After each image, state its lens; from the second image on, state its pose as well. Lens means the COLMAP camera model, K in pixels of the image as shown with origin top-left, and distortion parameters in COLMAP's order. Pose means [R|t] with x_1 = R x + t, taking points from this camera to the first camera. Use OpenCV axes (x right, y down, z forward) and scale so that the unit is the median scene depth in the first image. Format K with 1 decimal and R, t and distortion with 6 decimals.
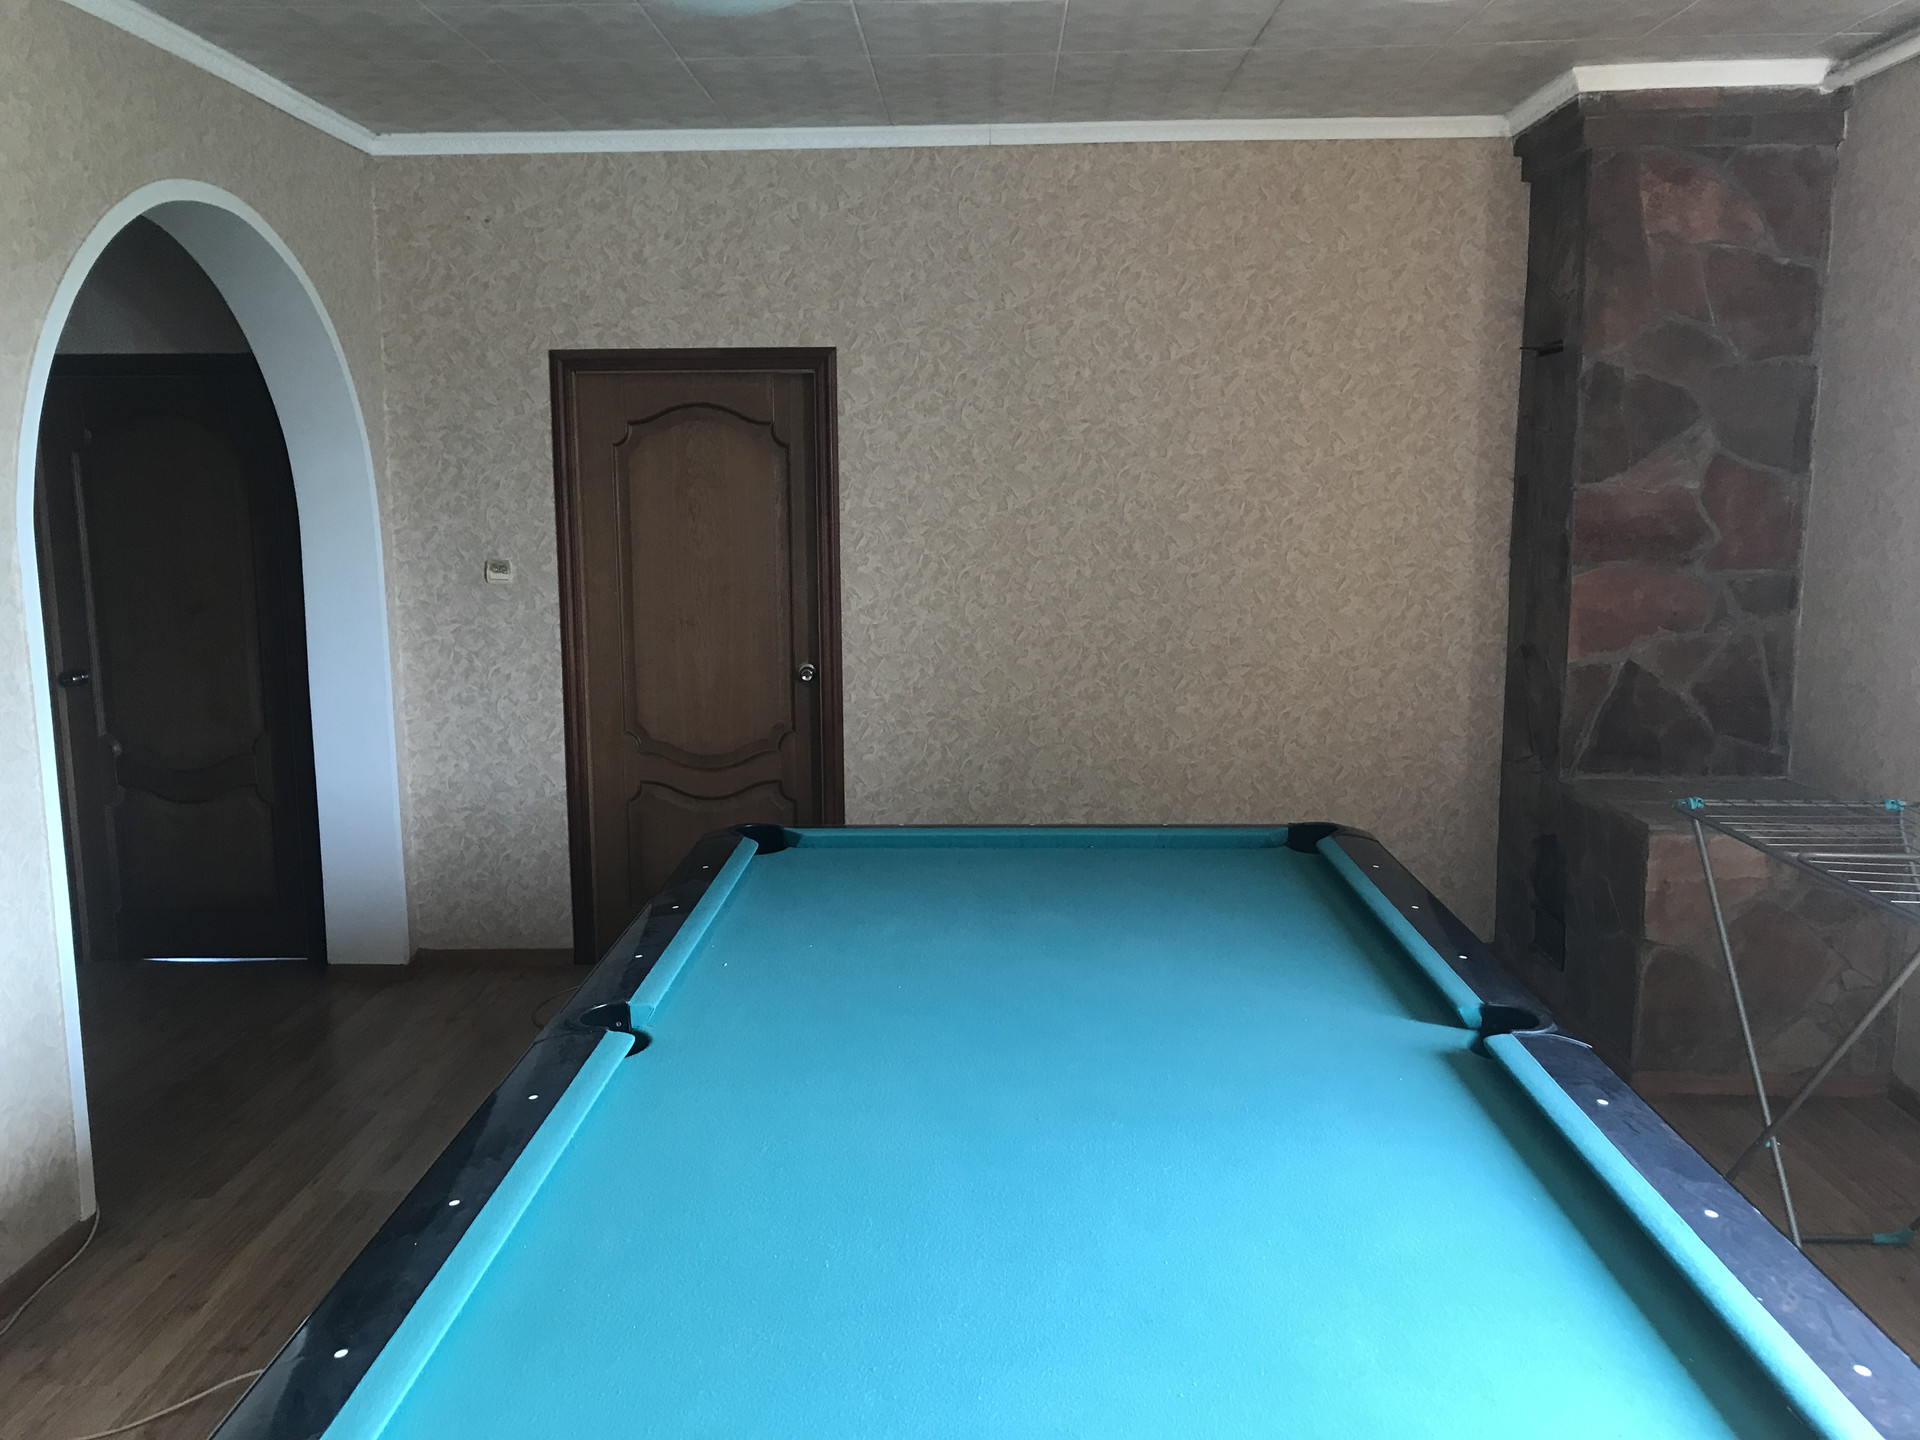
lens RADIAL K [[1586.2, 0, 958.0], [0, 1586.2, 723.3], [0, 0, 1]] dist [0.054768, -0.070994]
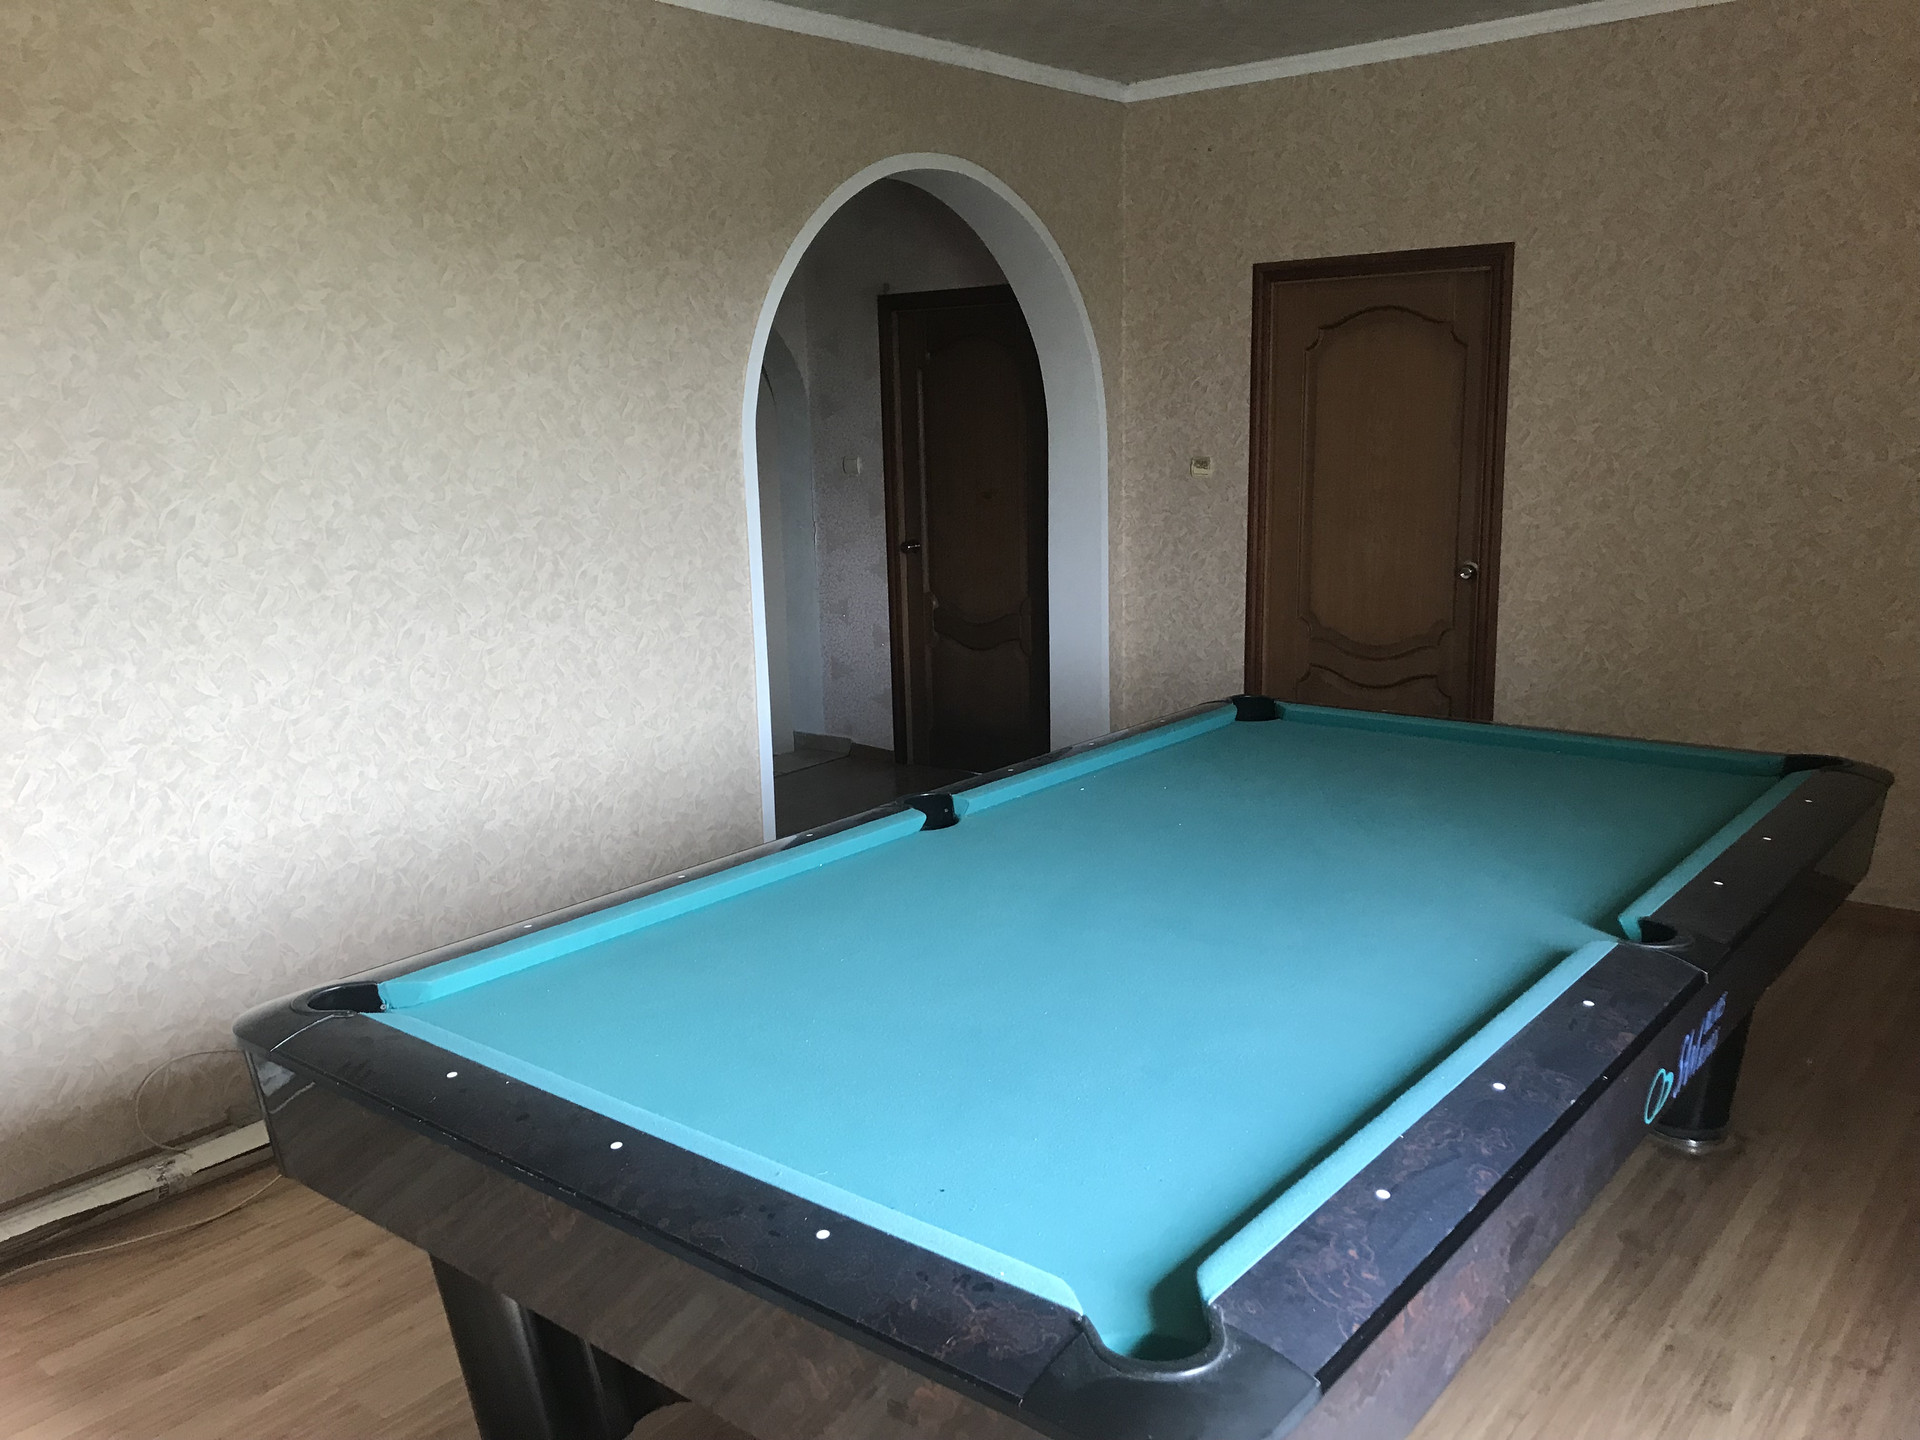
lens RADIAL K [[1586.2, 0, 946.9], [0, 1586.2, 721.5], [0, 0, 1]] dist [0.054768, -0.070994]
pose [[0.795568, 0.110447, -0.595713, 0.263858], [-0.075427, 0.993650, 0.083493, 0.003673], [0.601151, -0.021491, 0.798846, -0.013790]]
